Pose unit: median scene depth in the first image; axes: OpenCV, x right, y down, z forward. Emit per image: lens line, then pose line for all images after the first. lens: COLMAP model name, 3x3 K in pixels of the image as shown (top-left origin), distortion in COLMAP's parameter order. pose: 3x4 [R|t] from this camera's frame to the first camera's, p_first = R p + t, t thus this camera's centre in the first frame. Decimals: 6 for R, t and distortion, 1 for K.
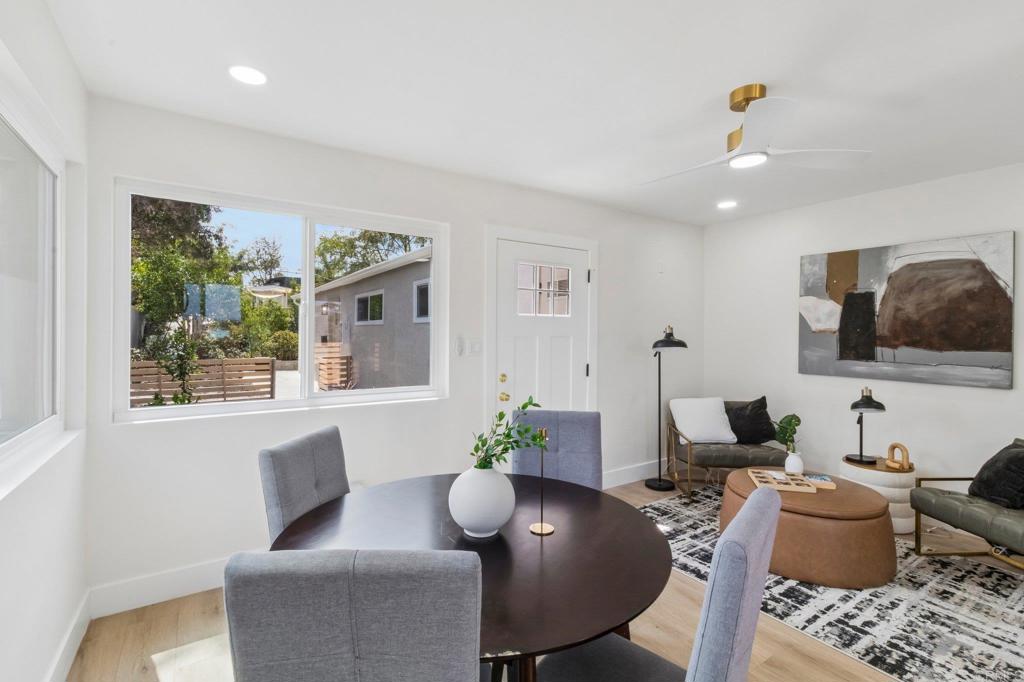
lens RADIAL K [[466.8, 0, 512.0], [0, 466.8, 341.0], [0, 0, 1]] dist [-0.000216, -0.000413]
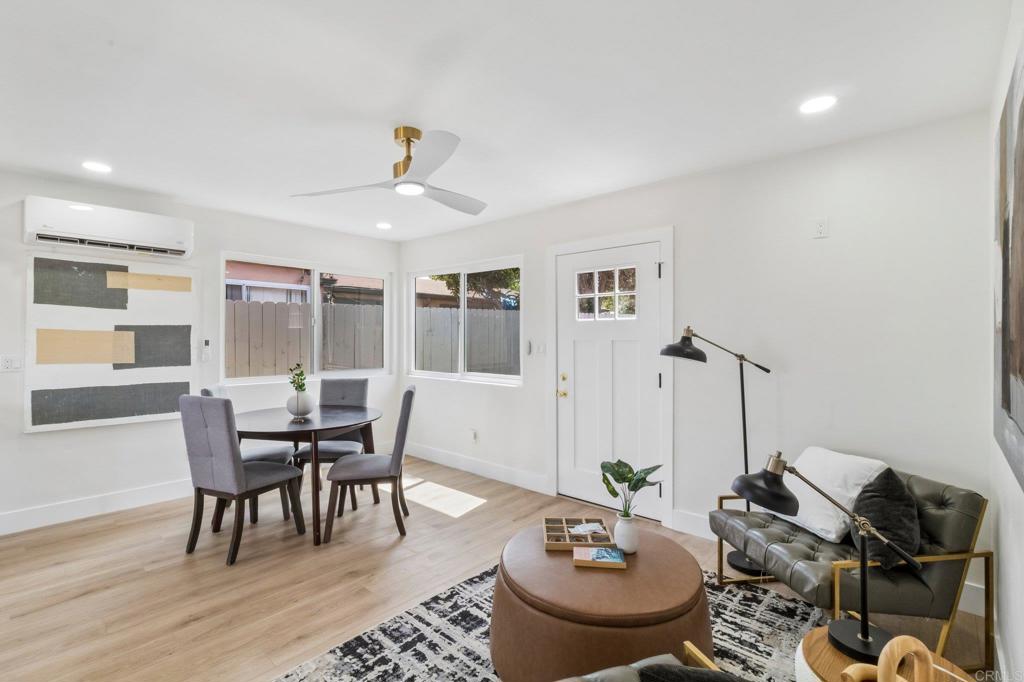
lens RADIAL K [[479.4, 0, 509.5], [0, 479.4, 337.8], [0, 0, 1]] dist [0.000709, 0.000314]
pose [[0.245046, 0.002458, -0.969508, 1.609252], [-0.019674, 0.999803, -0.002438, -0.013120], [0.969312, 0.019671, 0.245046, 0.872144]]
